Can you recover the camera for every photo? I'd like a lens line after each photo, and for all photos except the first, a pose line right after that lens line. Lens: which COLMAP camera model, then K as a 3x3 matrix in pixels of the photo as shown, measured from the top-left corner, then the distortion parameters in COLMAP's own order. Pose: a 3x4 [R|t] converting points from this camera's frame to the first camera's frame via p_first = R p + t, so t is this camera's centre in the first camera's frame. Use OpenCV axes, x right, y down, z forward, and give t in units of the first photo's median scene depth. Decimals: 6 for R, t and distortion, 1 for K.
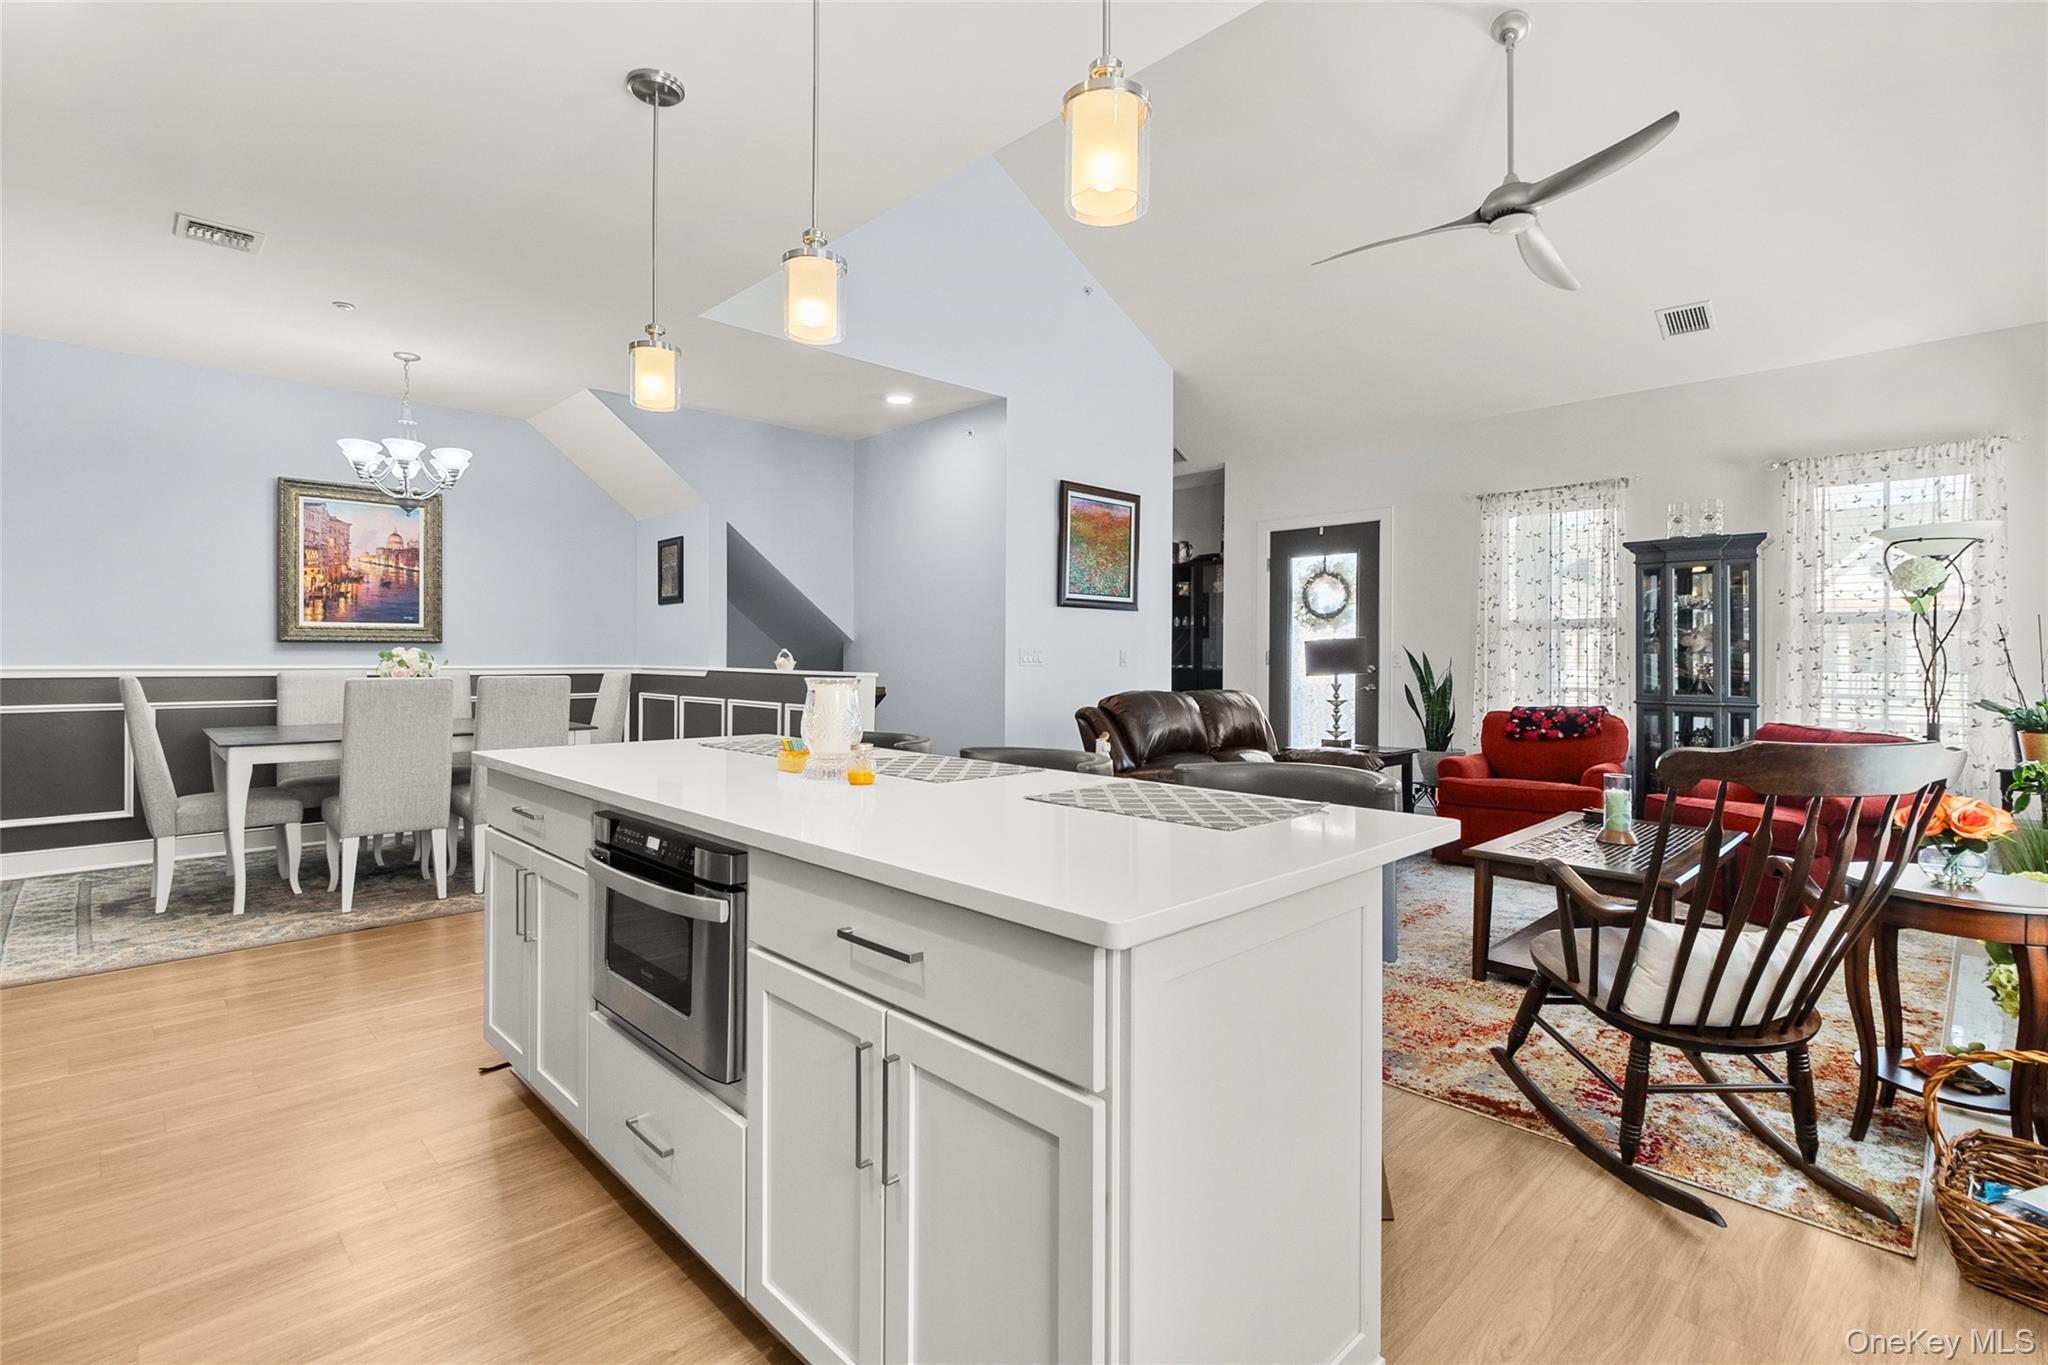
lens RADIAL K [[952.0, 0, 1030.4], [0, 952.0, 644.5], [0, 0, 1]] dist [-0.001493, -0.000300]
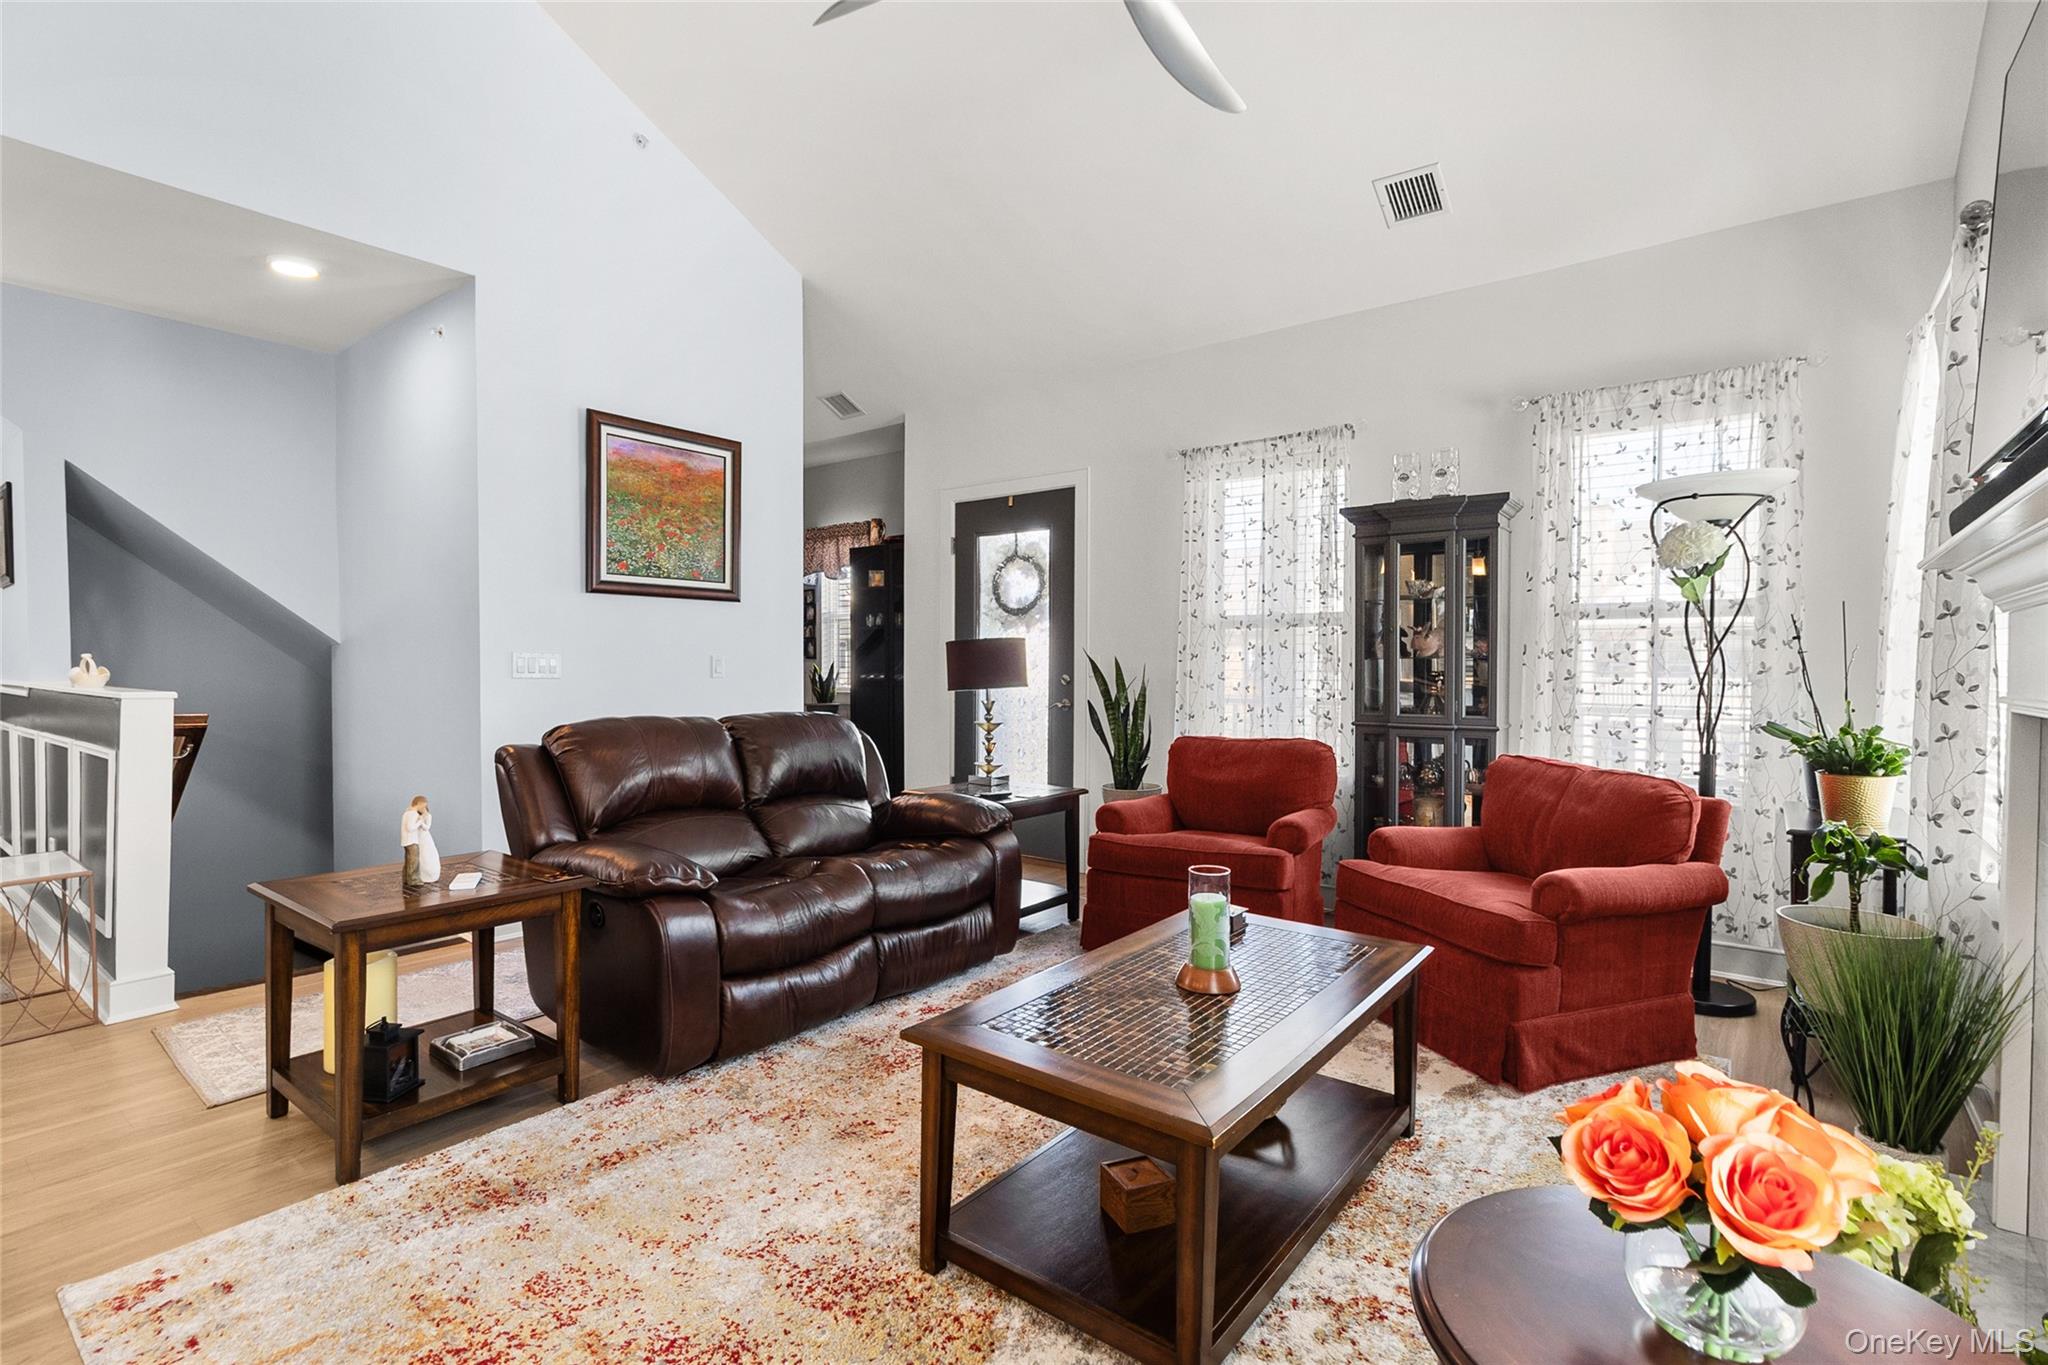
lens RADIAL K [[952.0, 0, 1043.4], [0, 952.0, 675.4], [0, 0, 1]] dist [-0.001493, -0.000300]
pose [[0.990014, -0.004516, 0.140899, 0.293152], [0.000991, 0.999685, 0.025082, 0.003667], [-0.140968, -0.024692, 0.989706, 0.300208]]
